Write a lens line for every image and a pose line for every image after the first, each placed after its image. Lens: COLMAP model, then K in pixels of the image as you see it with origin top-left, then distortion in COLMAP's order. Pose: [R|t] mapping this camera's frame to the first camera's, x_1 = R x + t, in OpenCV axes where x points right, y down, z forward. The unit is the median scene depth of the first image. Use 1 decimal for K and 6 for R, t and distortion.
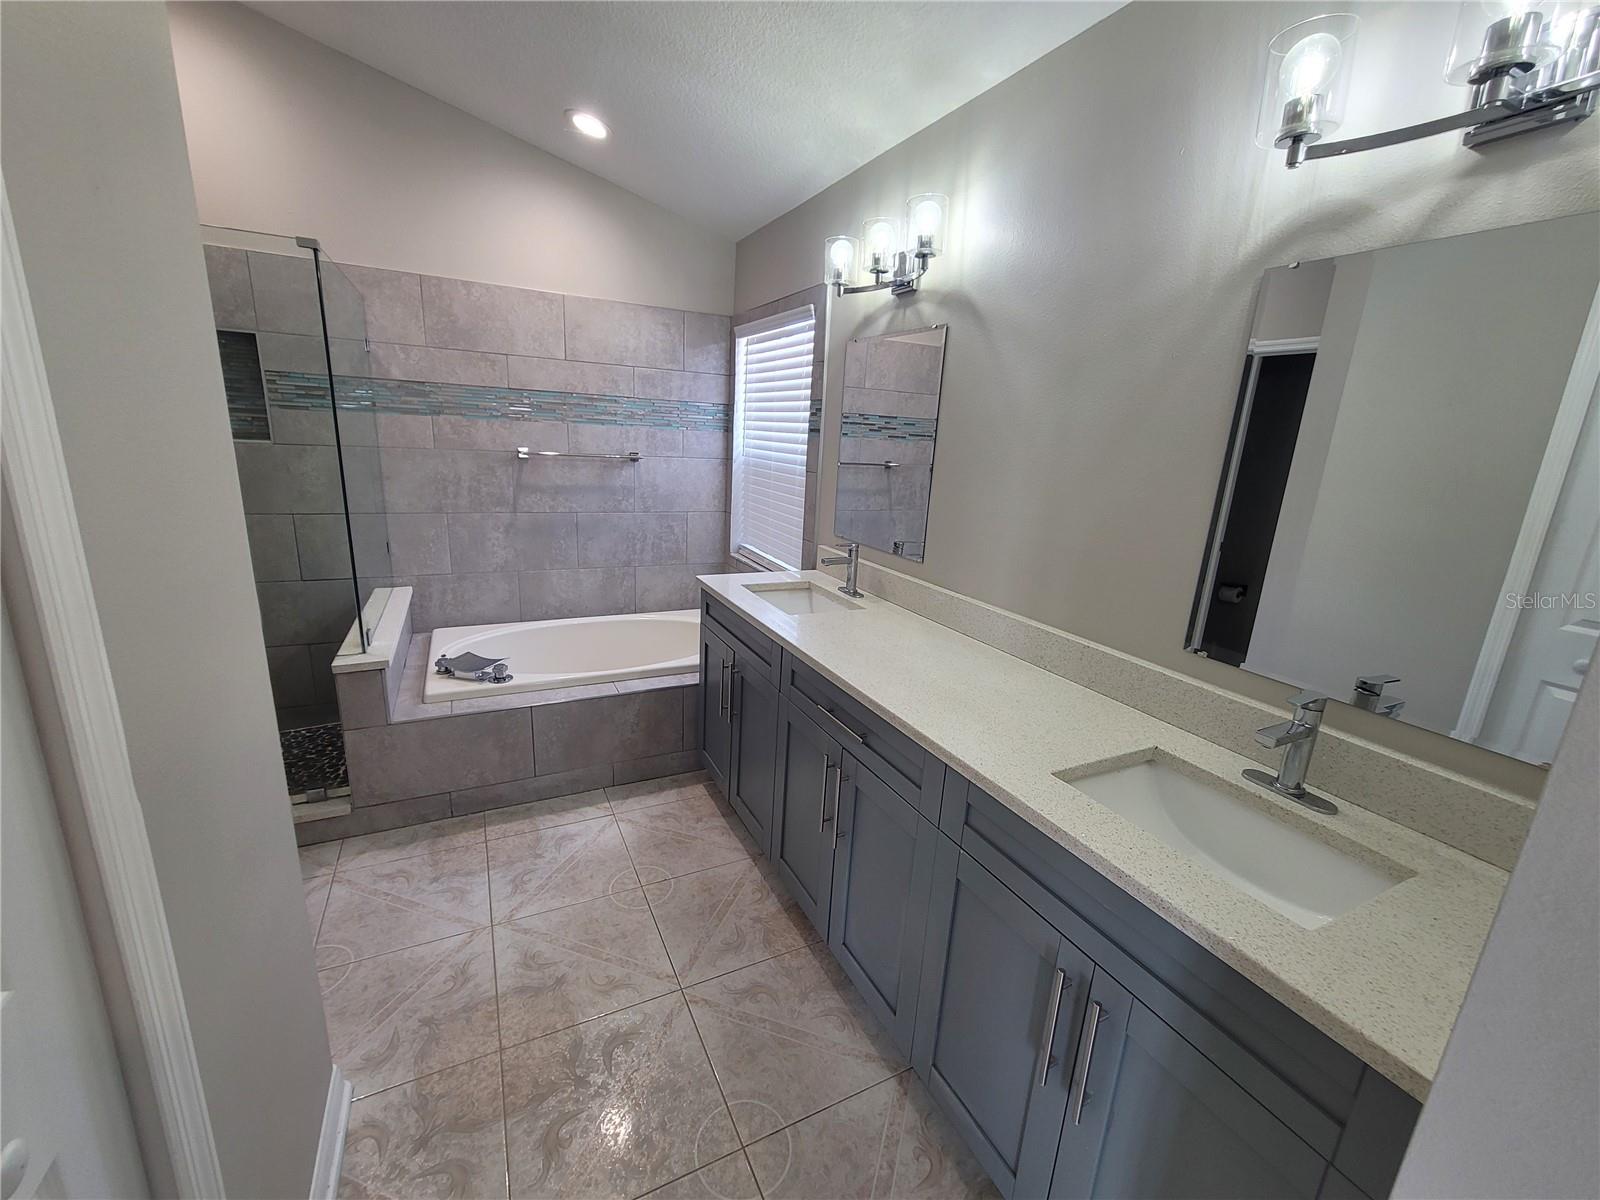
lens RADIAL K [[651.6, 0, 803.0], [0, 651.6, 597.6], [0, 0, 1]] dist [-0.004054, 0.001720]
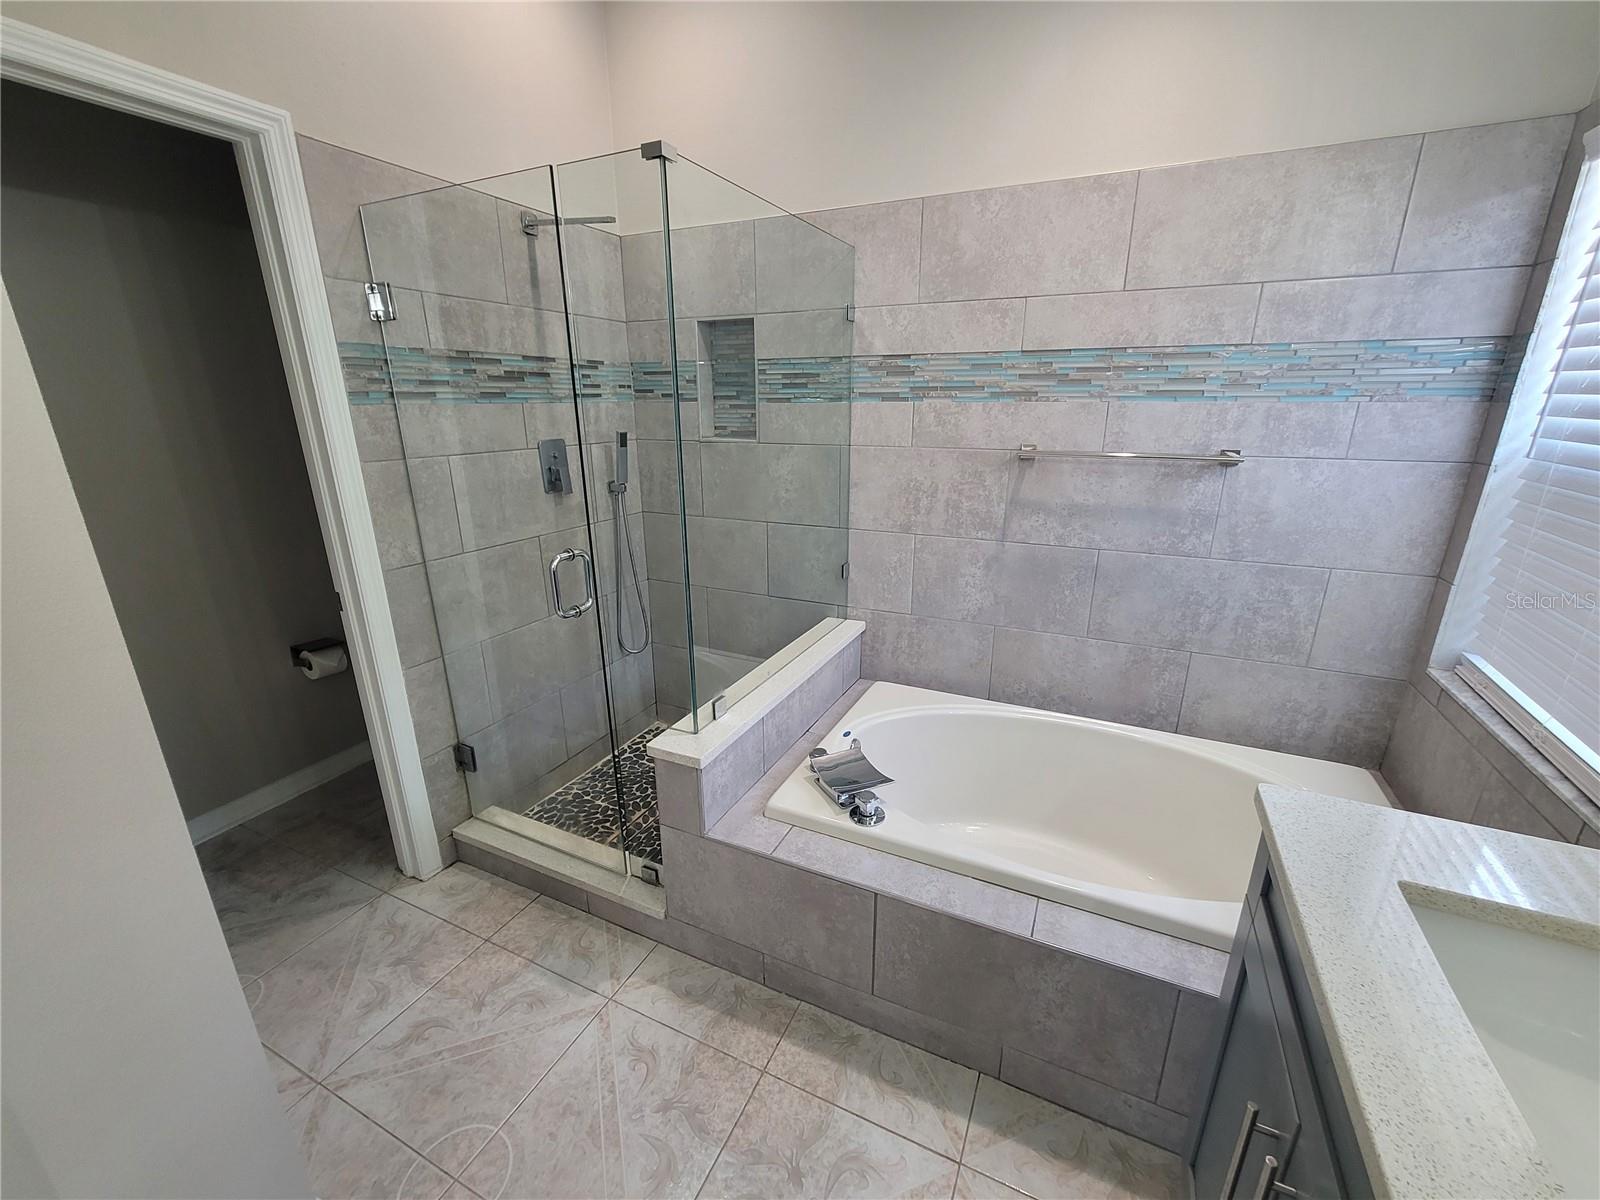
lens RADIAL K [[651.6, 0, 800.3], [0, 651.6, 605.8], [0, 0, 1]] dist [-0.004054, 0.001720]
pose [[0.606339, 0.187097, -0.772883, -0.038804], [-0.158082, 0.980889, 0.113433, -0.108900], [0.779335, 0.053400, 0.624327, 0.425645]]
